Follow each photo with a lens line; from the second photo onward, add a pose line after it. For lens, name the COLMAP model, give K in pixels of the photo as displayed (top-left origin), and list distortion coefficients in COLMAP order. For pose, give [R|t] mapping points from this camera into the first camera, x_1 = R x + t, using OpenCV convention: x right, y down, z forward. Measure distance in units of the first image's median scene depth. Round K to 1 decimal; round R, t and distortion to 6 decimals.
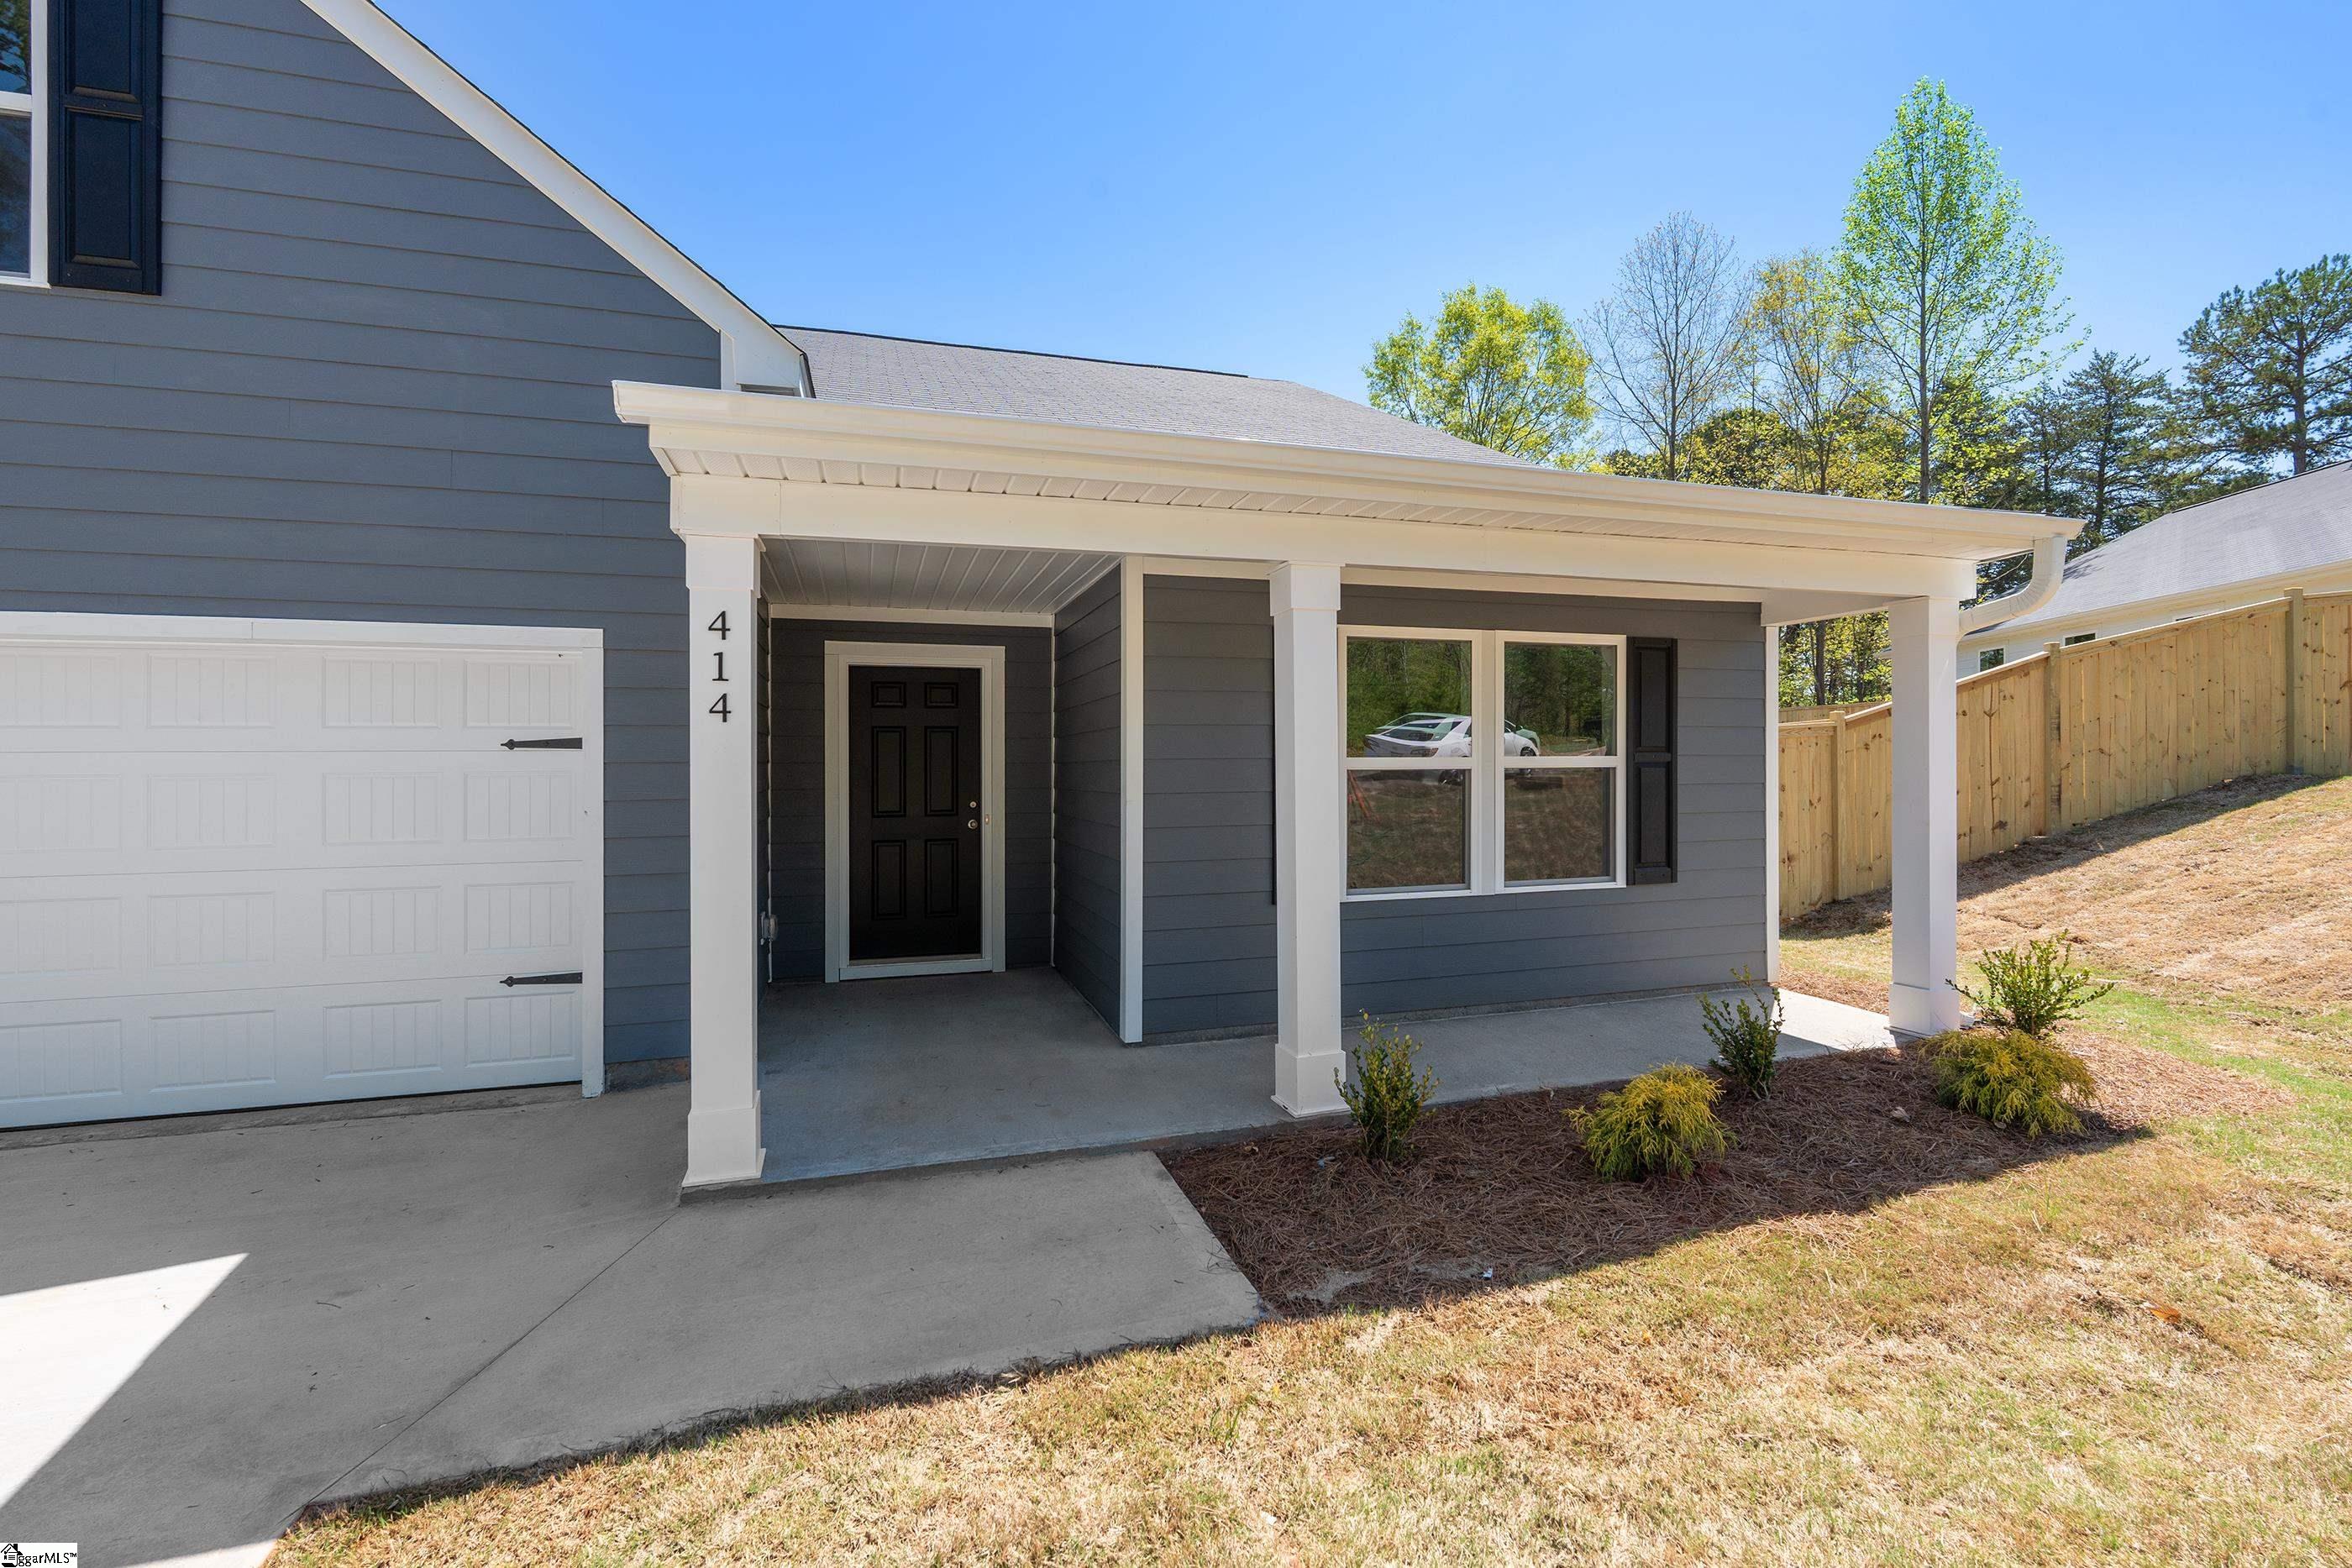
lens RADIAL K [[1061.1, 0, 1176.0], [0, 1061.1, 784.0], [0, 0, 1]] dist [-0.003261, -0.000449]
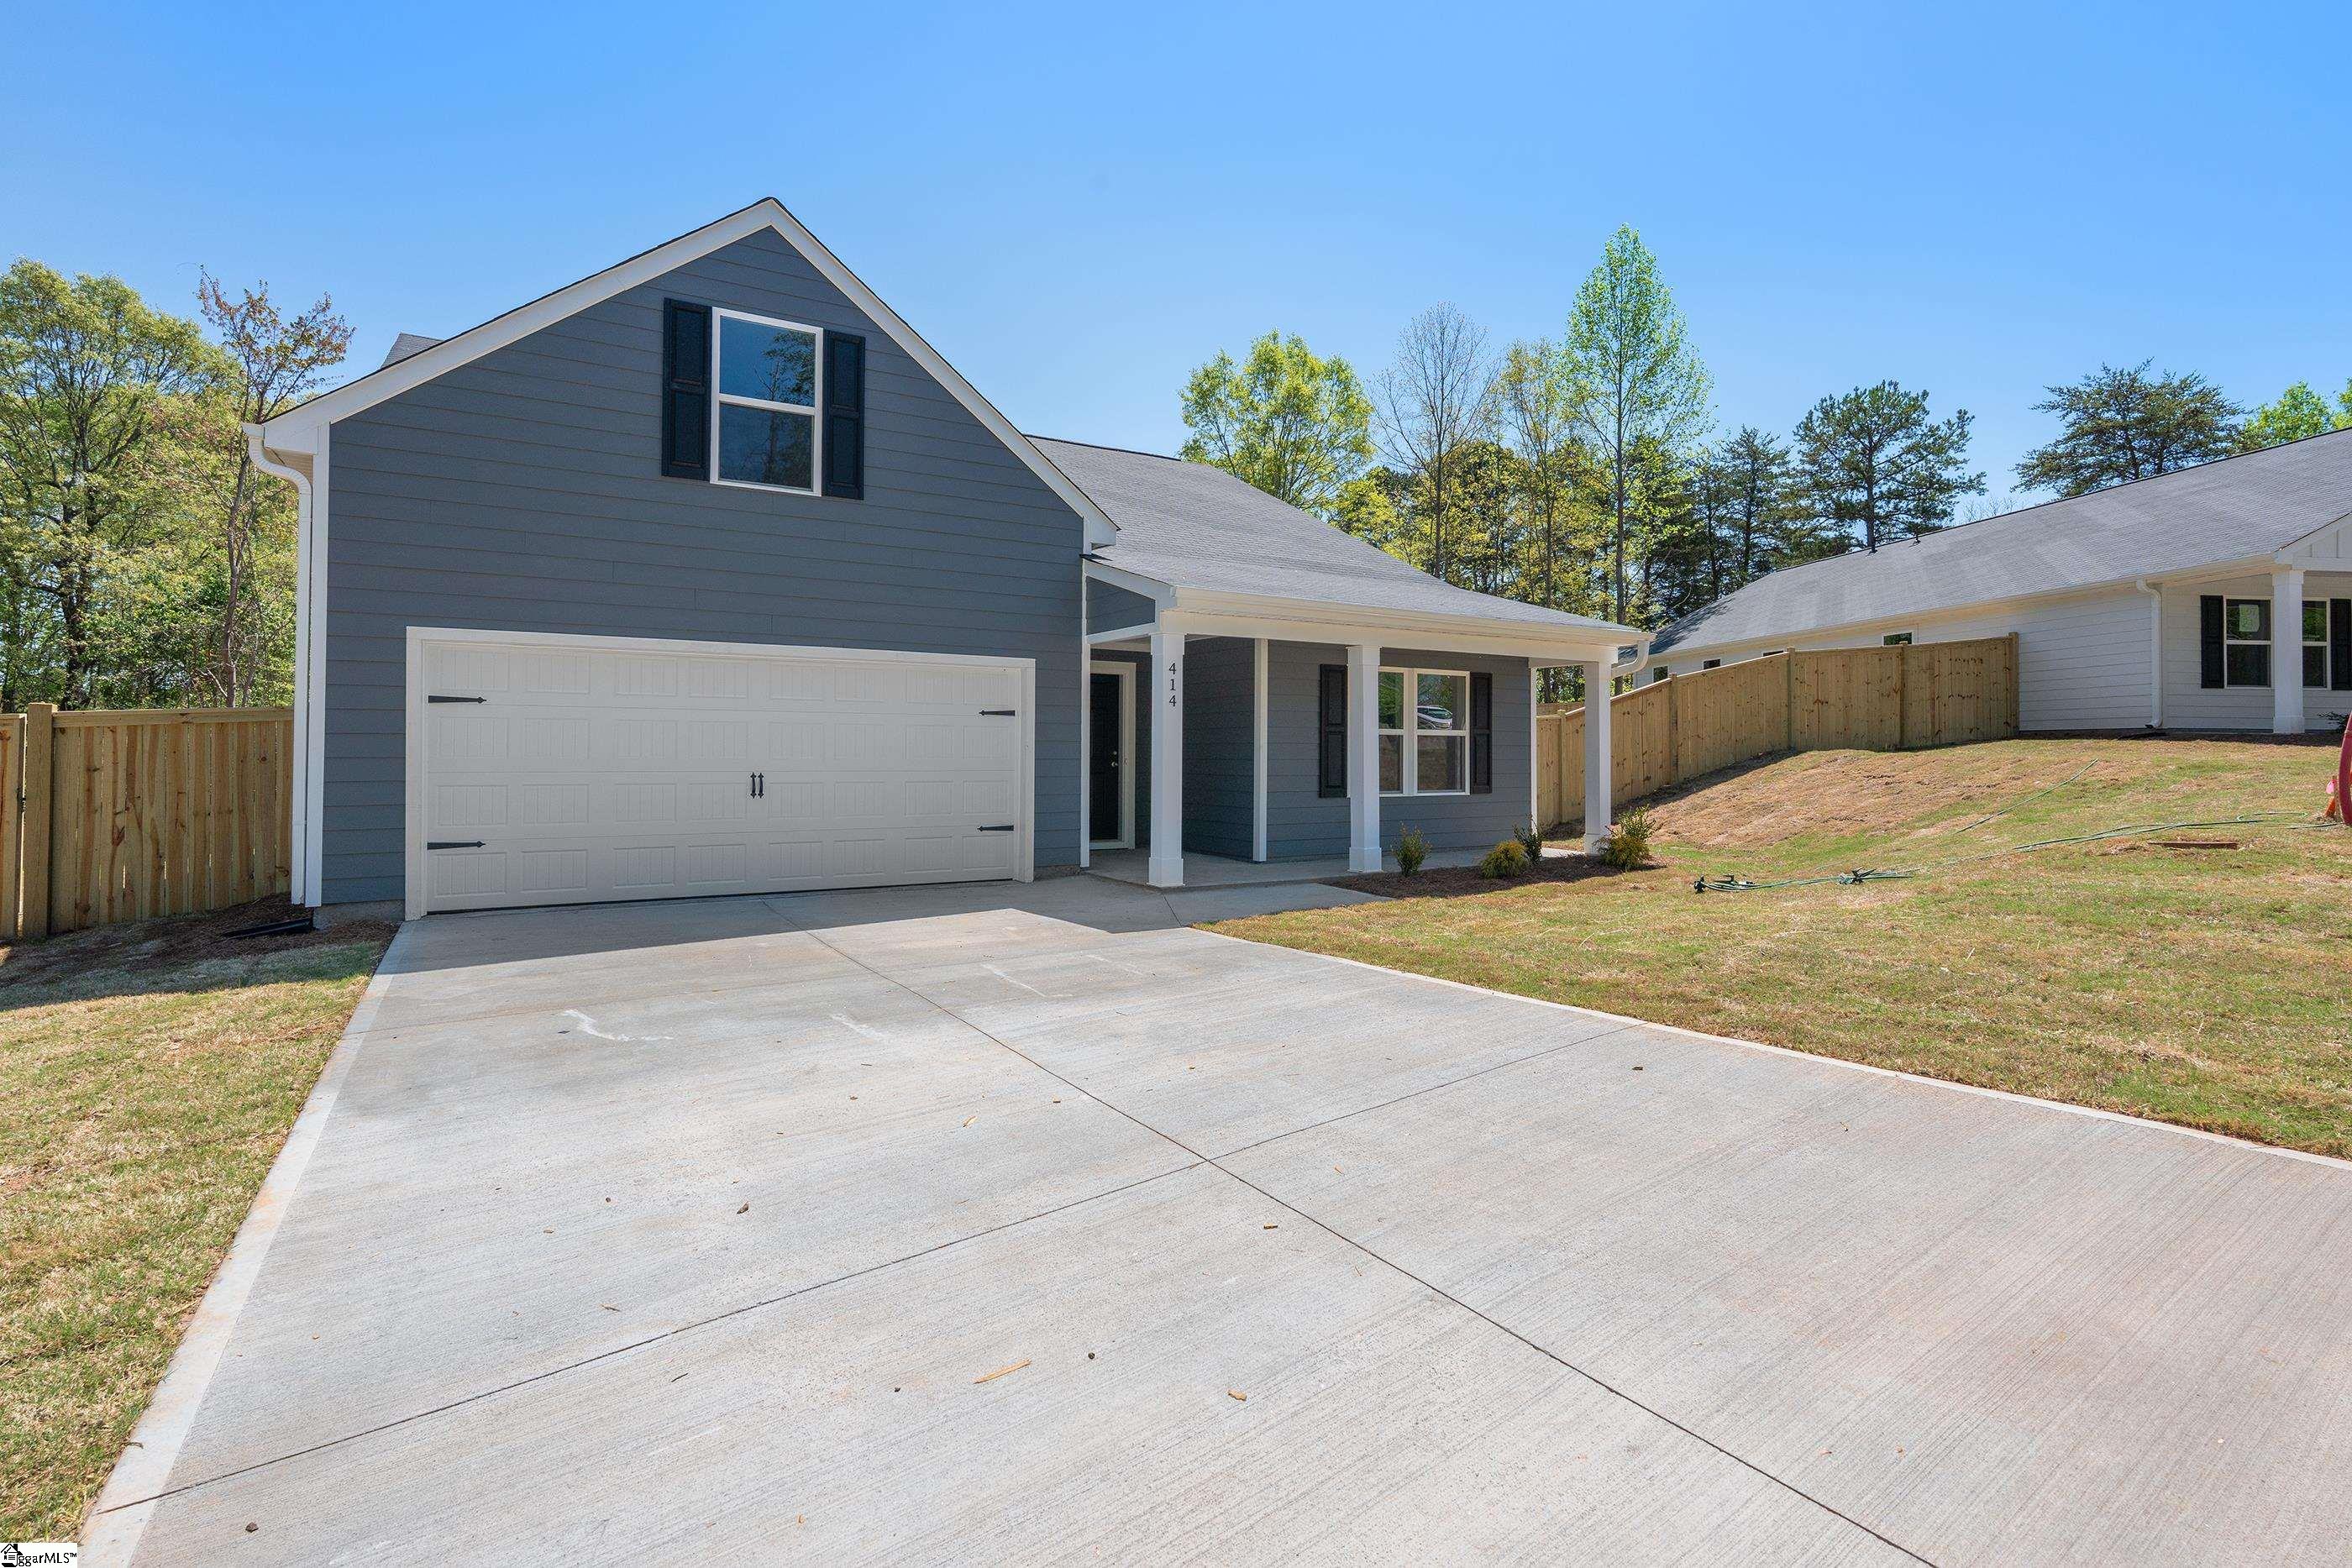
lens RADIAL K [[1097.7, 0, 1177.1], [0, 1097.7, 740.4], [0, 0, 1]] dist [0.000122, -0.000137]
pose [[0.974796, 0.016888, 0.222458, -0.106223], [-0.011227, 0.999581, -0.026688, 0.009880], [-0.222816, 0.023518, 0.974577, -0.166650]]
